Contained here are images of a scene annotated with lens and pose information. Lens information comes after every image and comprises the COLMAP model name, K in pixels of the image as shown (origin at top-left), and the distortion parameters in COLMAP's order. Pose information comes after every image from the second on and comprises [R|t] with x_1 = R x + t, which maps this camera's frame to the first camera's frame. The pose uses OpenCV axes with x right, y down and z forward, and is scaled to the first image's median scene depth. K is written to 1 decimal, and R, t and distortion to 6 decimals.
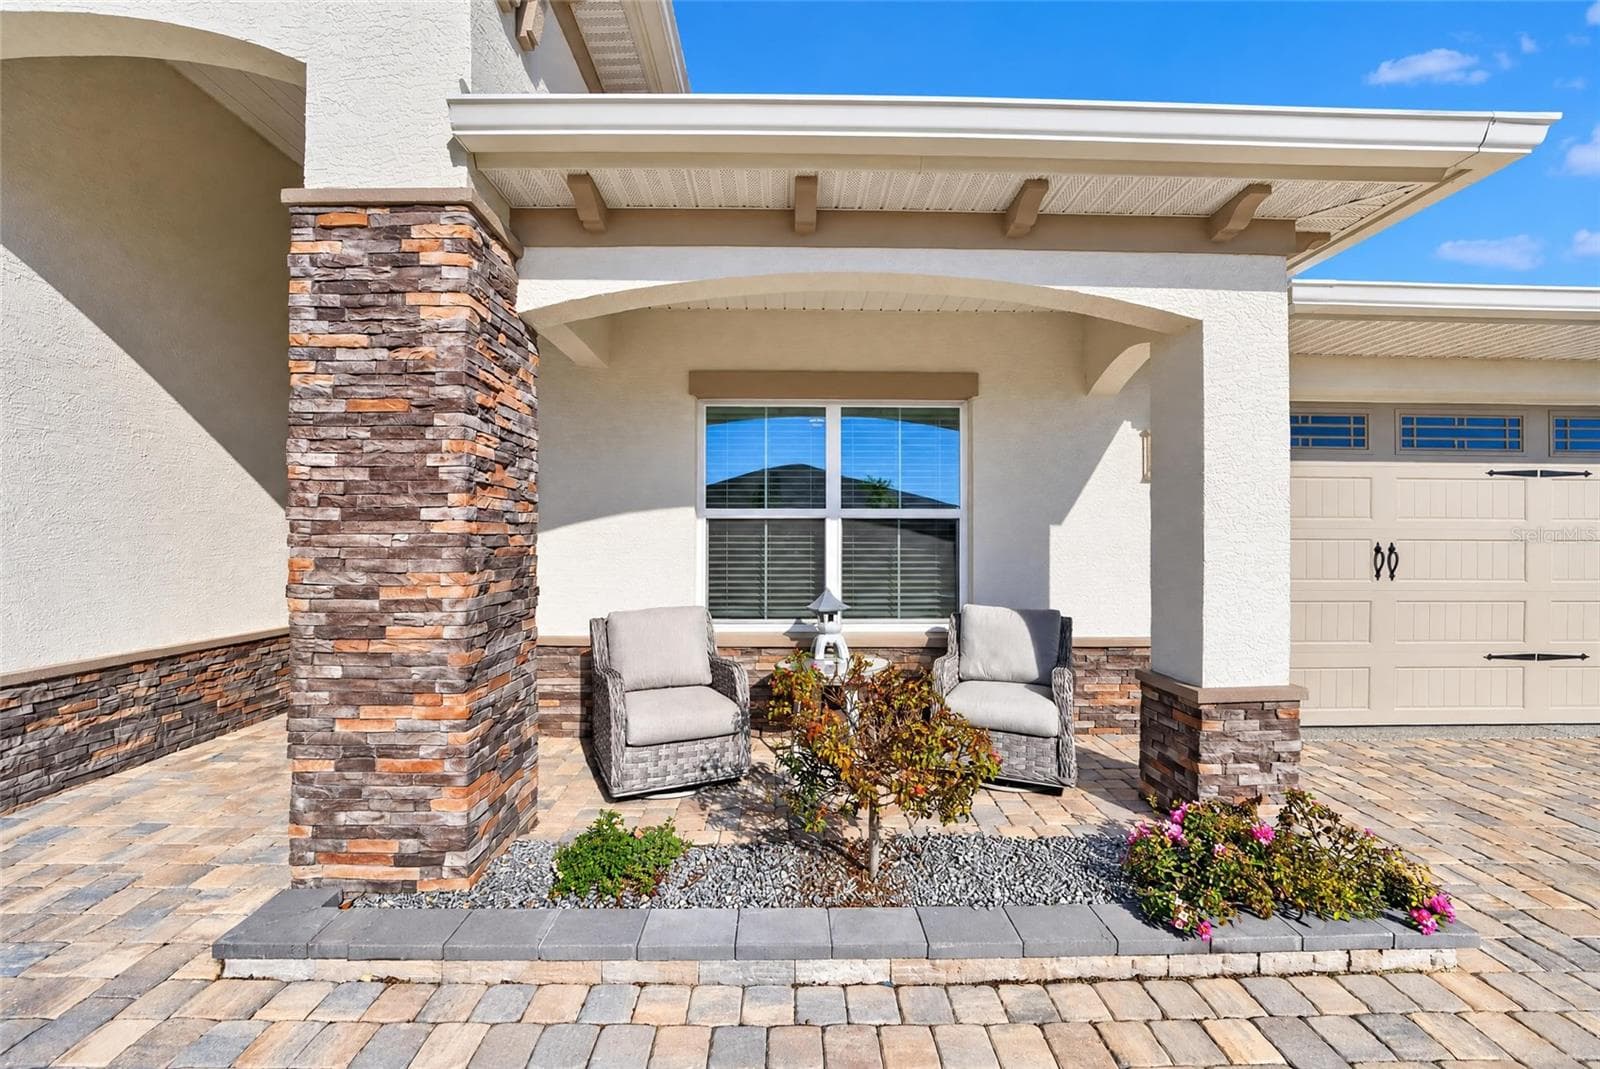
lens RADIAL K [[626.6, 0, 796.4], [0, 626.6, 535.0], [0, 0, 1]] dist [-0.014330, -0.000086]
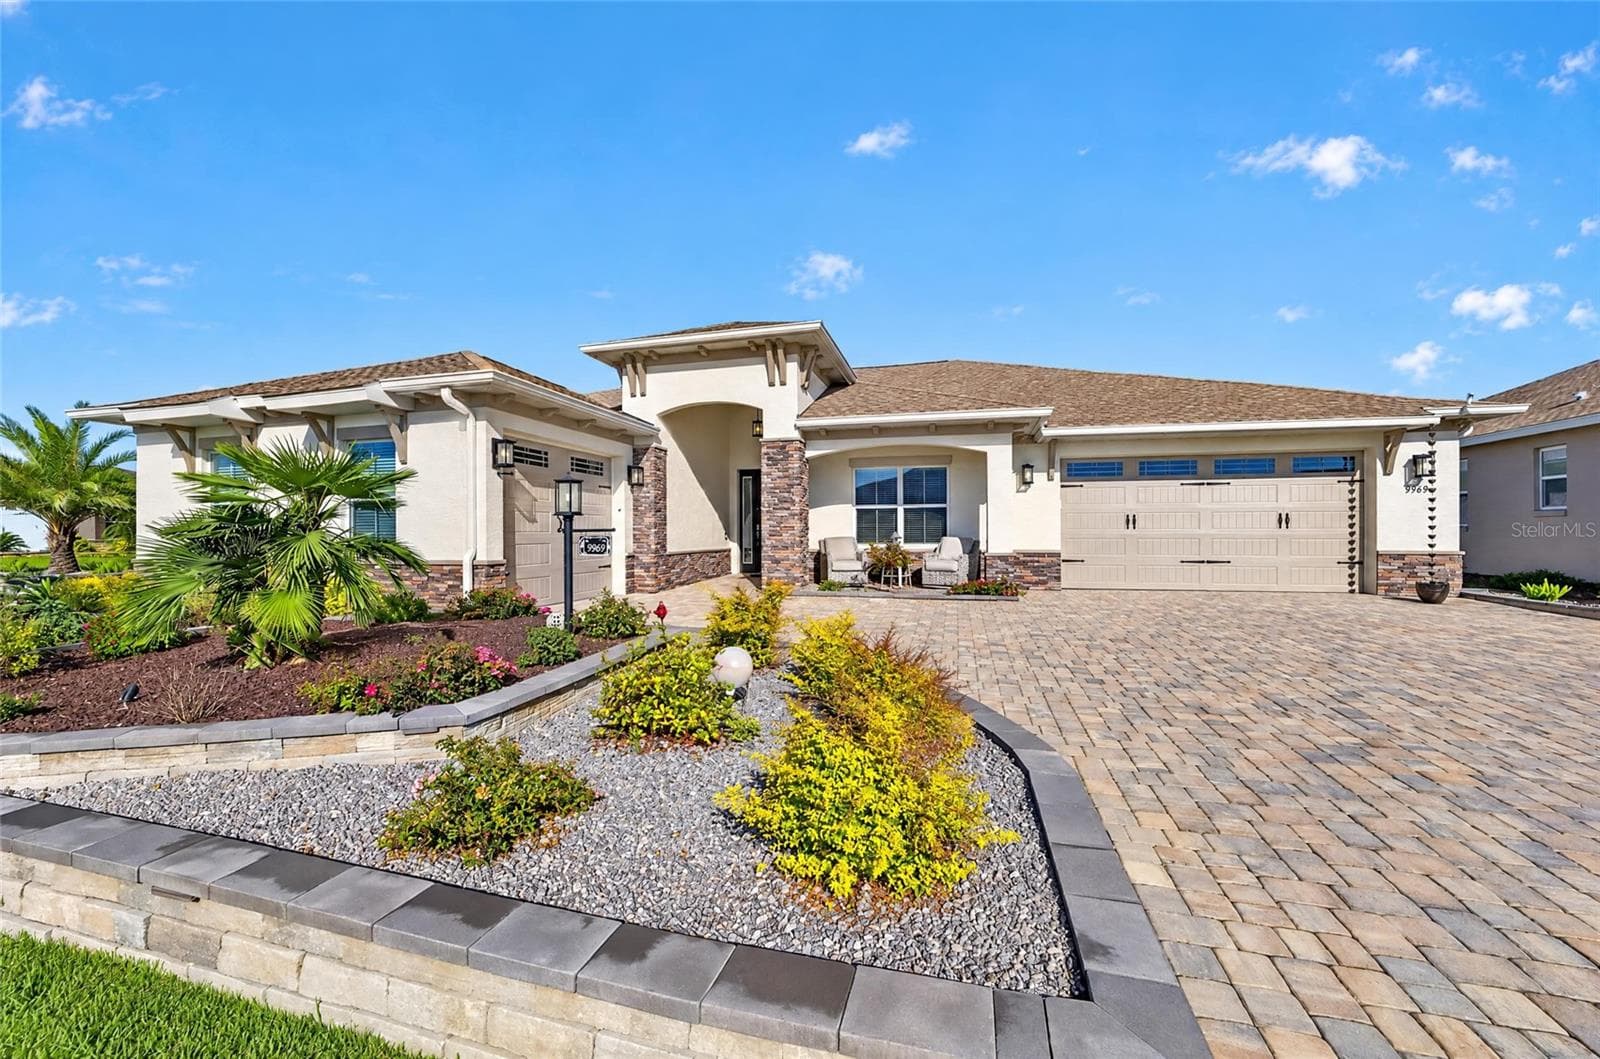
lens RADIAL K [[629.4, 0, 793.1], [0, 629.4, 525.6], [0, 0, 1]] dist [-0.011205, 0.001279]
pose [[0.961485, -0.010475, -0.274656, 0.442564], [0.009589, 0.999944, -0.004569, 0.071830], [0.274689, 0.001759, 0.961532, -2.218728]]
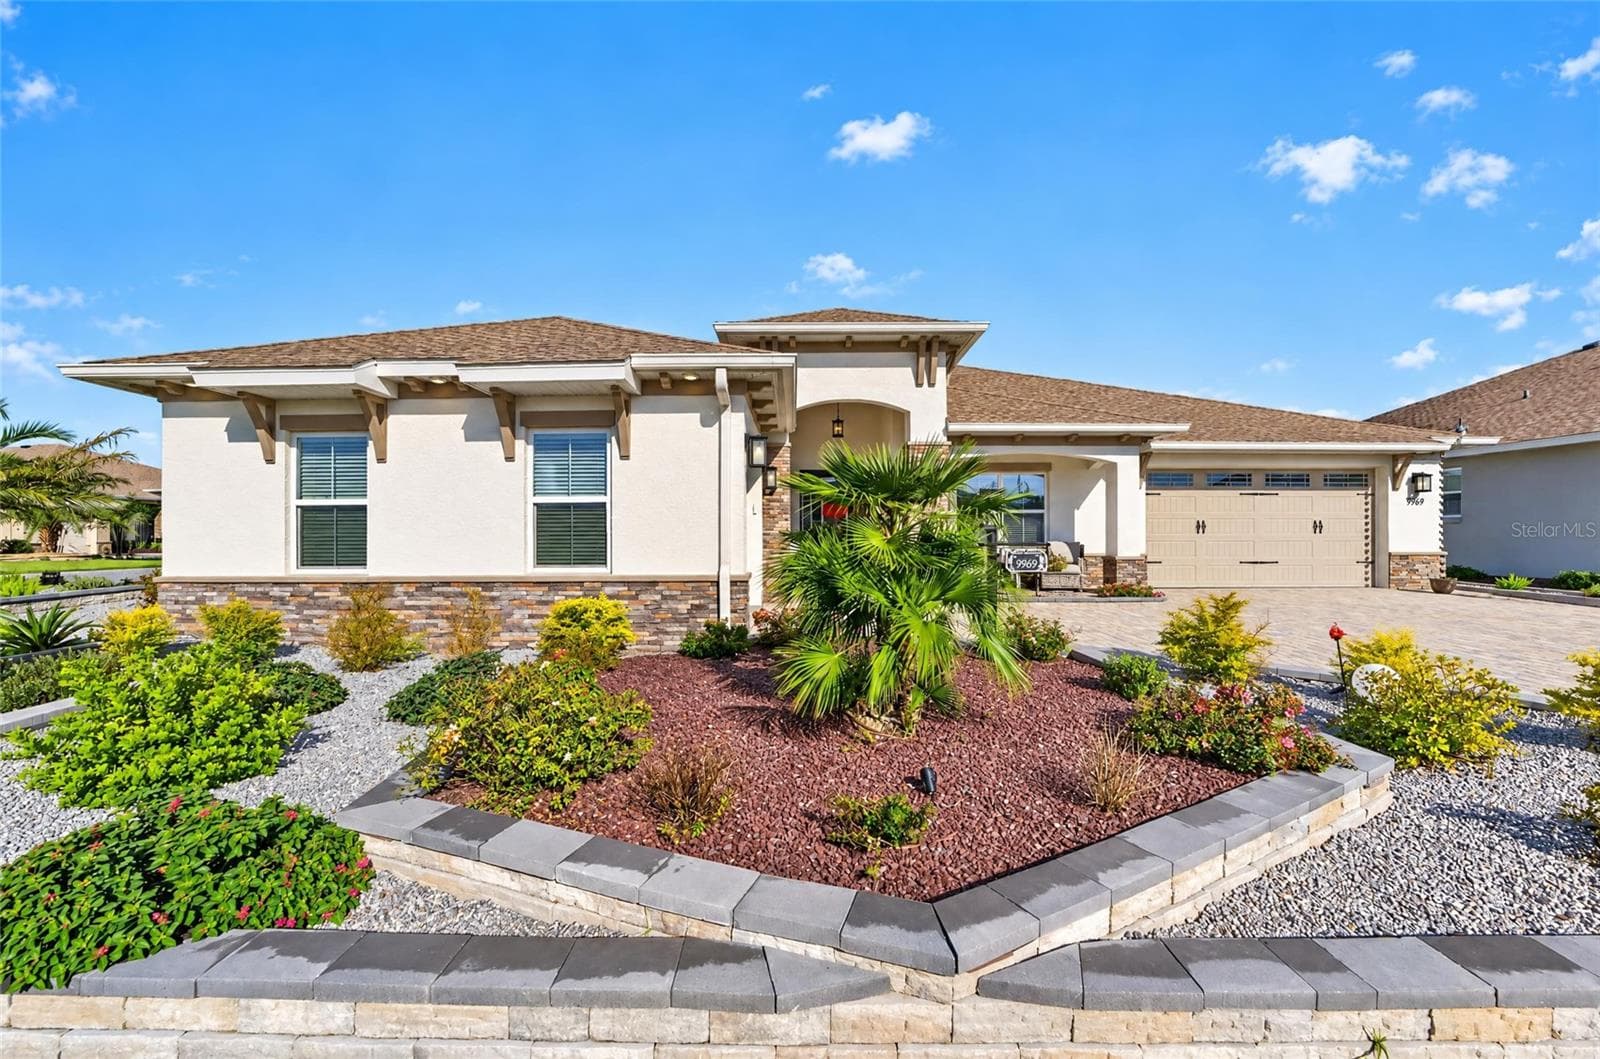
lens RADIAL K [[629.4, 0, 797.1], [0, 629.4, 530.2], [0, 0, 1]] dist [-0.011205, 0.001279]
pose [[0.999744, -0.010140, -0.020229, -0.972706], [0.010161, 0.999948, 0.000901, 0.042576], [0.020219, -0.001106, 0.999795, -2.276888]]
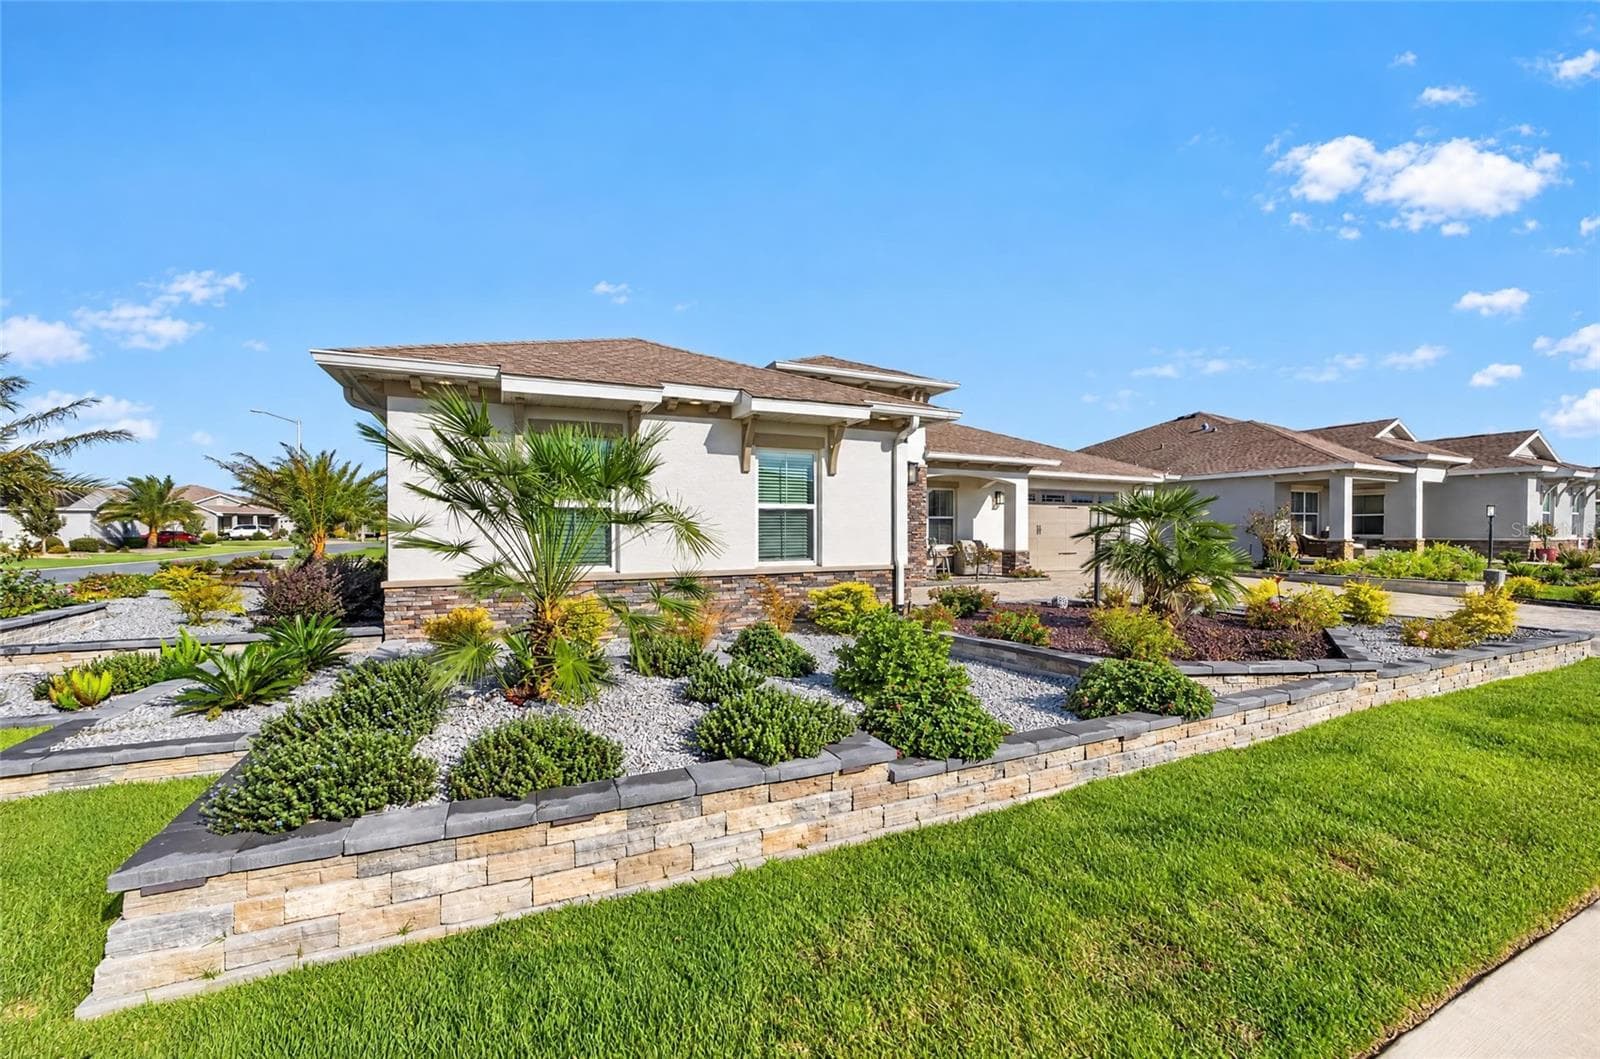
lens RADIAL K [[629.4, 0, 796.4], [0, 629.4, 524.7], [0, 0, 1]] dist [-0.011205, 0.001279]
pose [[0.912112, -0.006151, 0.409896, -2.623090], [0.010861, 0.999899, -0.009164, 0.033819], [-0.409798, 0.012811, 0.912086, -2.521850]]
